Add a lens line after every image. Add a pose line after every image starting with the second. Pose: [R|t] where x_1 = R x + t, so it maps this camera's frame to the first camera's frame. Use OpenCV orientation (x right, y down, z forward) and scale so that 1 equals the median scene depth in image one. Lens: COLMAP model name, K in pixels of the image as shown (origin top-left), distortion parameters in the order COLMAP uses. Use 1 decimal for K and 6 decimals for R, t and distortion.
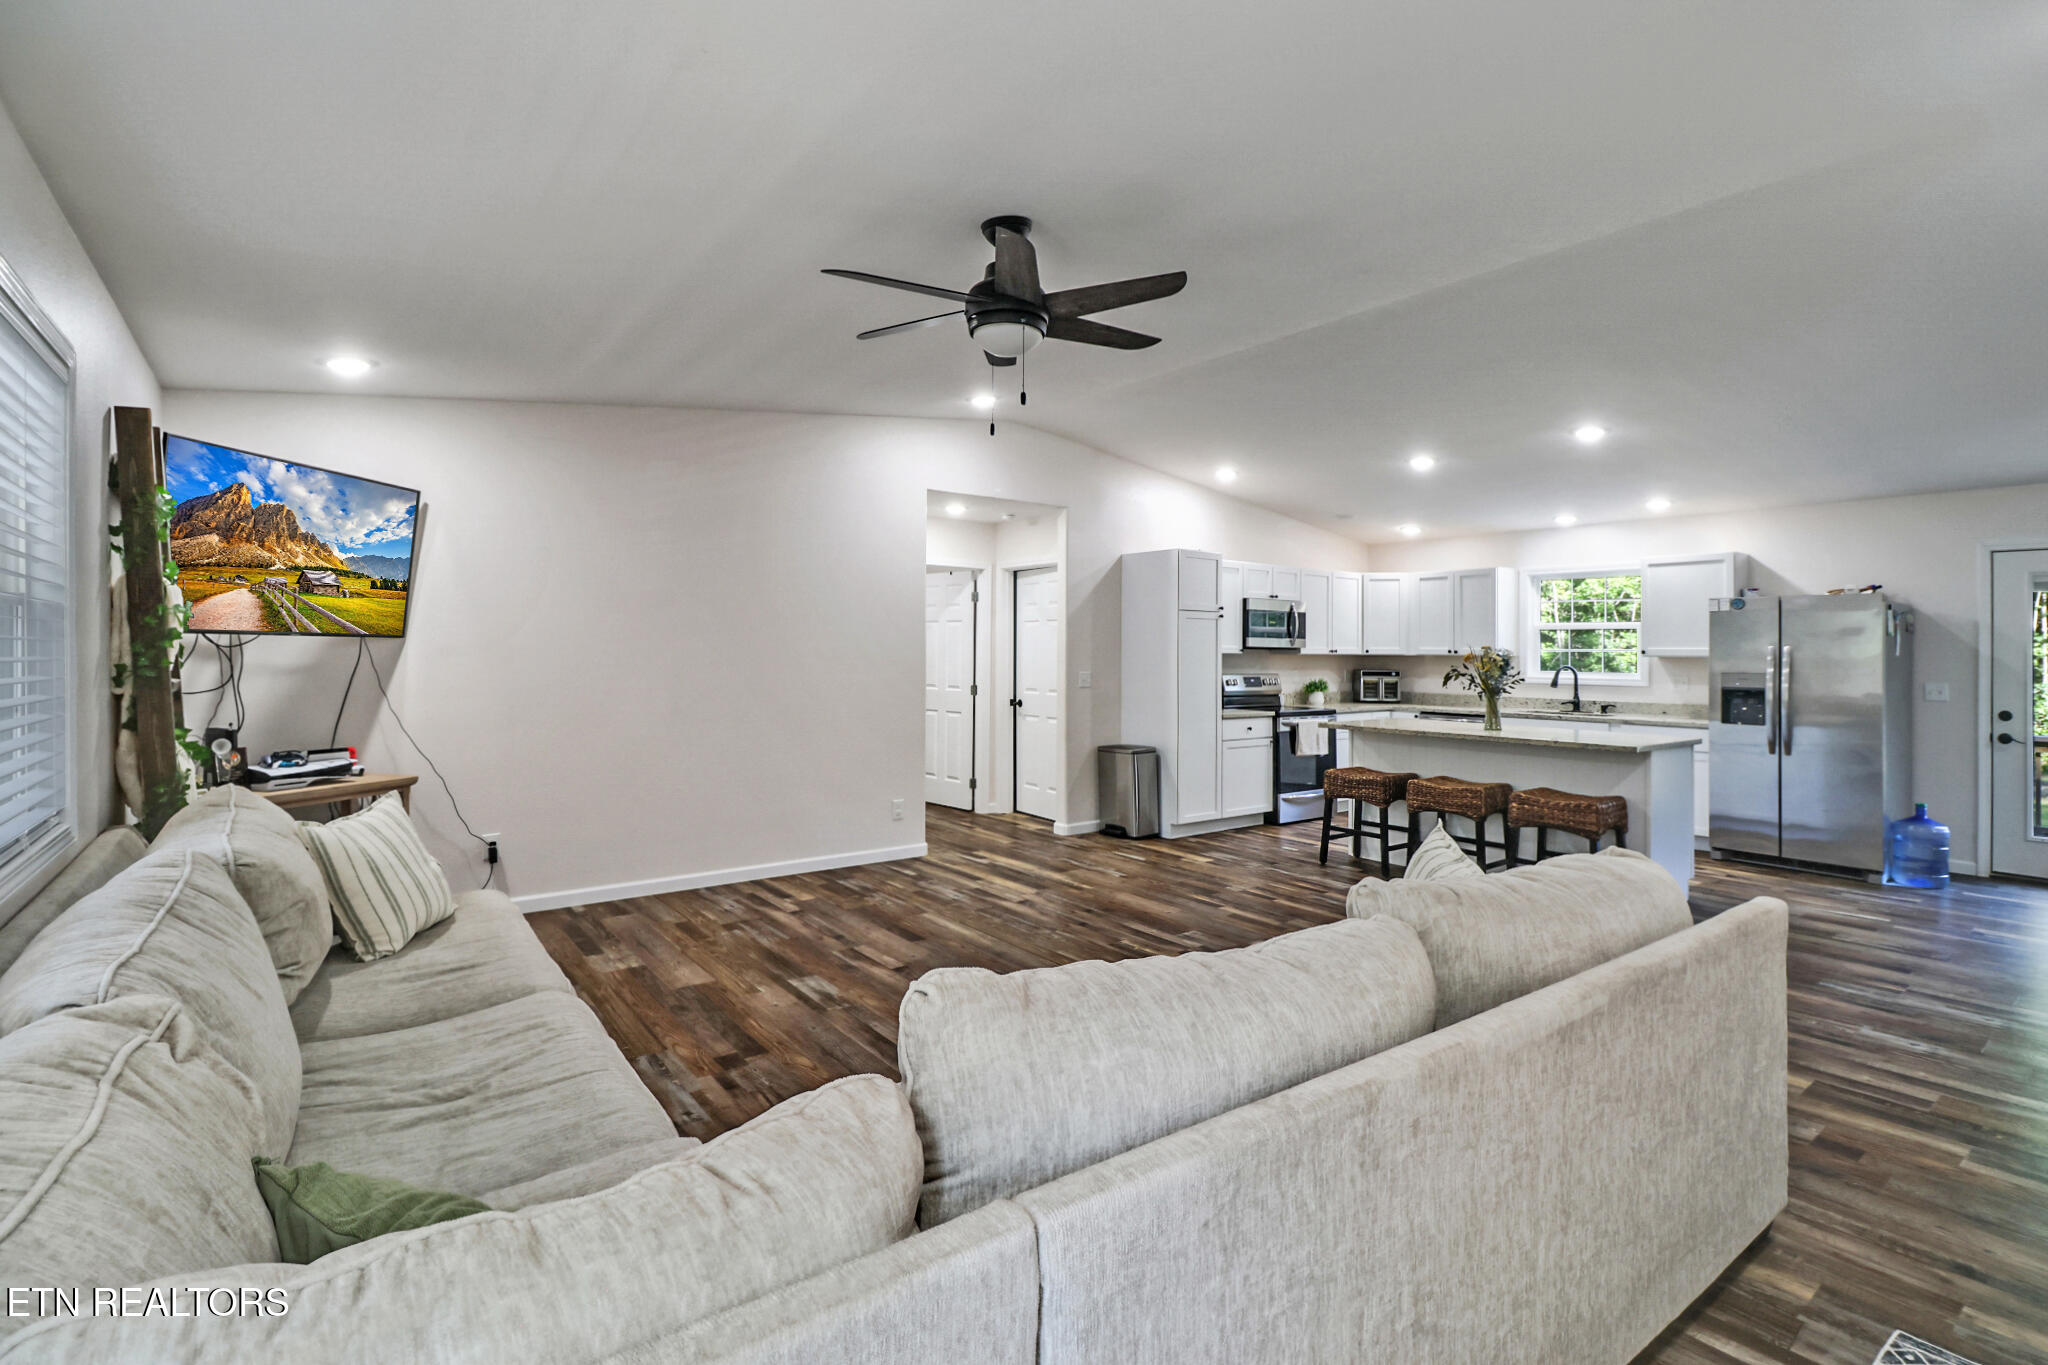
lens RADIAL K [[948.5, 0, 1030.6], [0, 948.5, 665.5], [0, 0, 1]] dist [-0.007620, -0.007835]
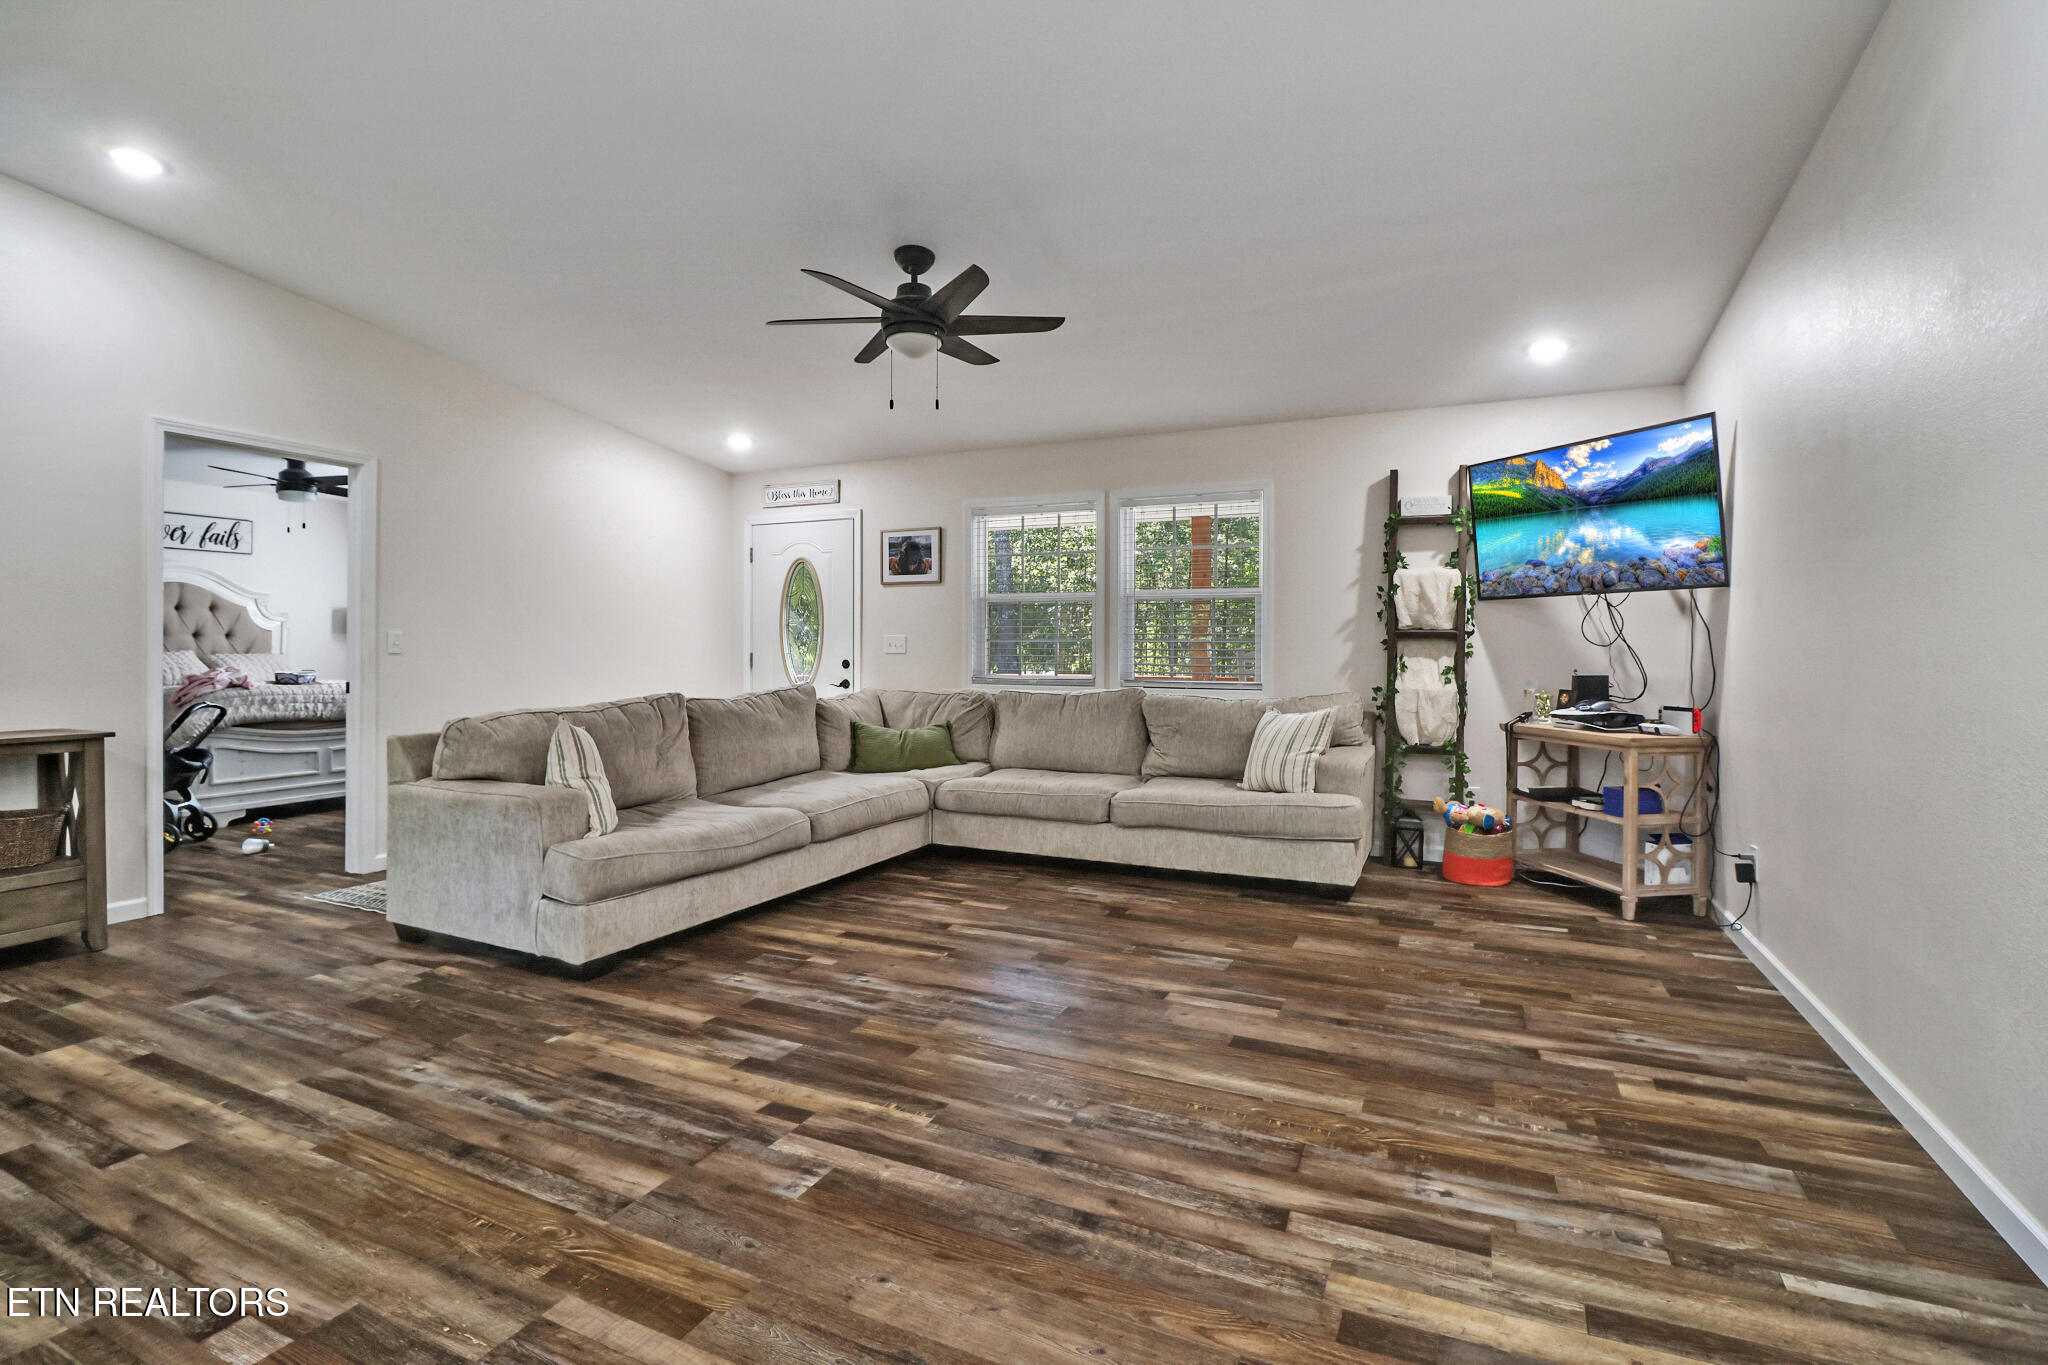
lens RADIAL K [[948.5, 0, 1036.0], [0, 948.5, 674.5], [0, 0, 1]] dist [-0.007620, -0.007835]
pose [[-0.884428, 0.004444, -0.466655, 0.289873], [-0.010741, 0.999496, 0.029875, 0.032447], [0.466553, 0.031435, -0.883935, 1.502635]]
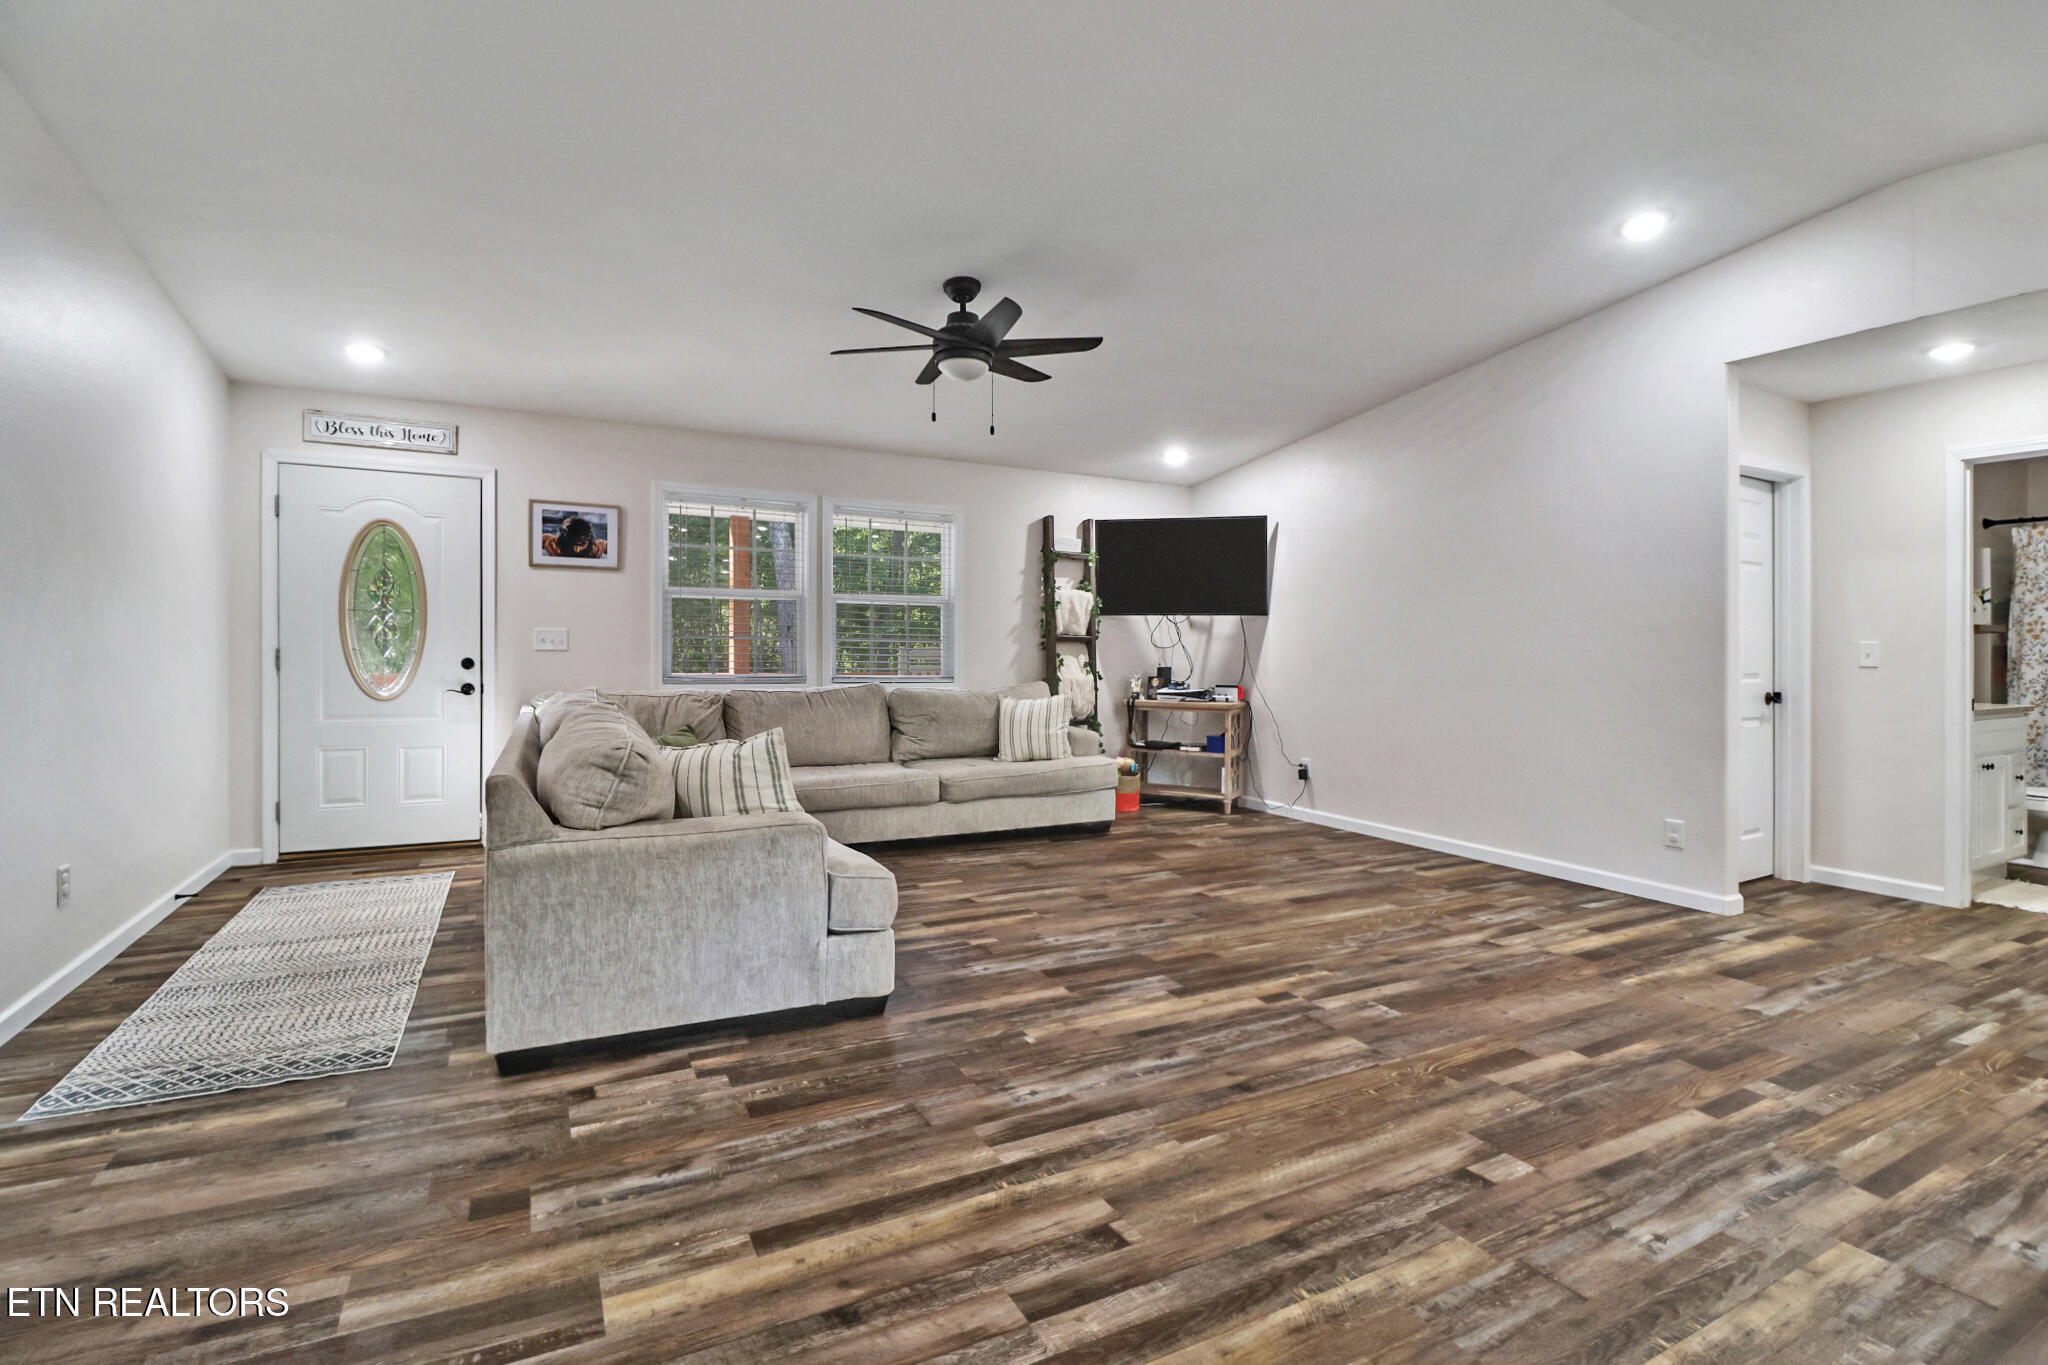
lens RADIAL K [[948.5, 0, 1020.5], [0, 948.5, 663.6], [0, 0, 1]] dist [-0.007620, -0.007835]
pose [[-0.172692, 0.005123, -0.984962, 0.900300], [-0.017913, 0.999805, 0.008341, 0.042976], [0.984813, 0.019084, -0.172567, 0.901560]]
